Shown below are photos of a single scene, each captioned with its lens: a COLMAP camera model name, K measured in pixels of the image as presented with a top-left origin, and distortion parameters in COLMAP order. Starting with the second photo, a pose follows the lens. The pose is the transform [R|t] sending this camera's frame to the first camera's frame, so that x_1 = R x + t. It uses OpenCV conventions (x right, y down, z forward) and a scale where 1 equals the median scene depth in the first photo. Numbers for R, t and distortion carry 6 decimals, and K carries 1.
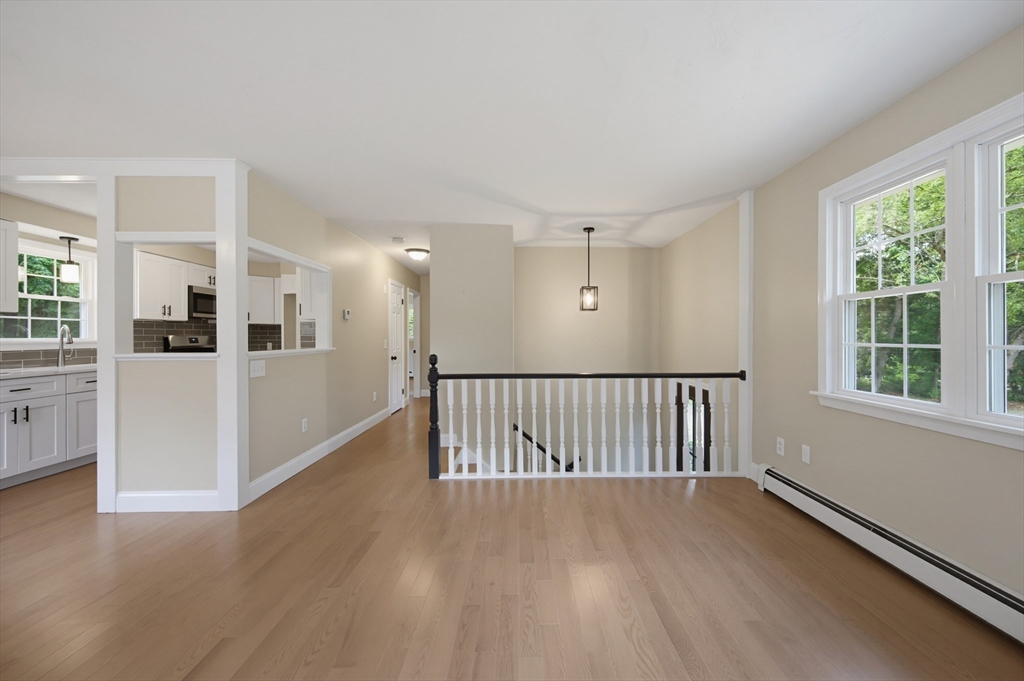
lens RADIAL K [[402.7, 0, 524.1], [0, 402.7, 337.0], [0, 0, 1]] dist [0.000338, -0.000021]
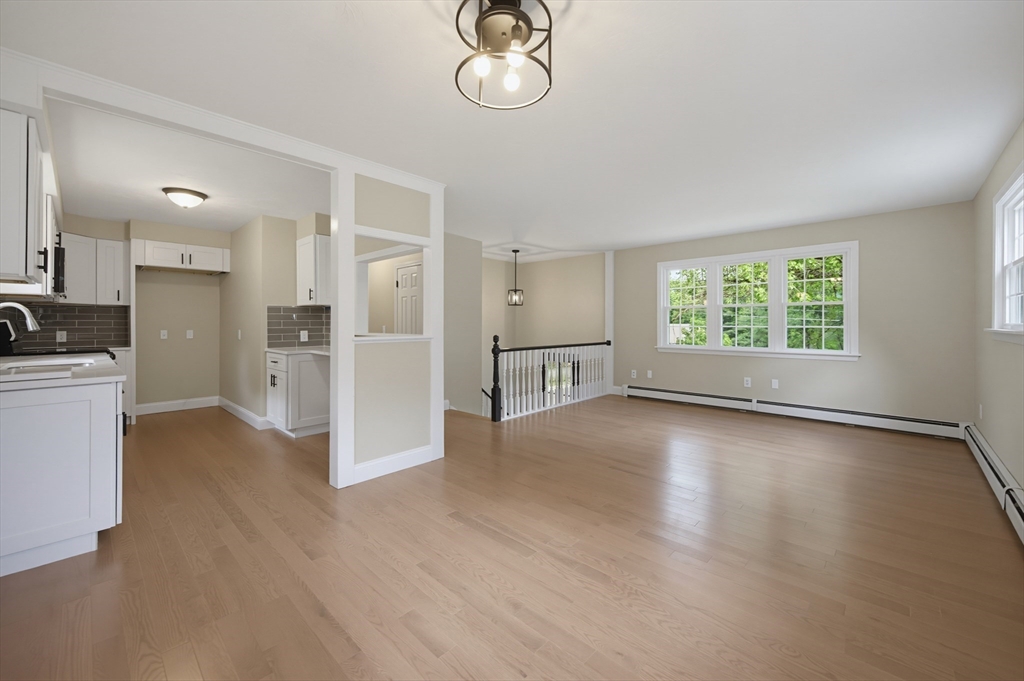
lens RADIAL K [[403.9, 0, 515.3], [0, 403.9, 322.5], [0, 0, 1]] dist [0.000101, 0.000029]
pose [[0.700264, 0.003308, 0.713877, -0.999513], [-0.001027, 0.999993, -0.003627, 0.002313], [-0.713884, 0.001807, 0.700262, -0.048393]]
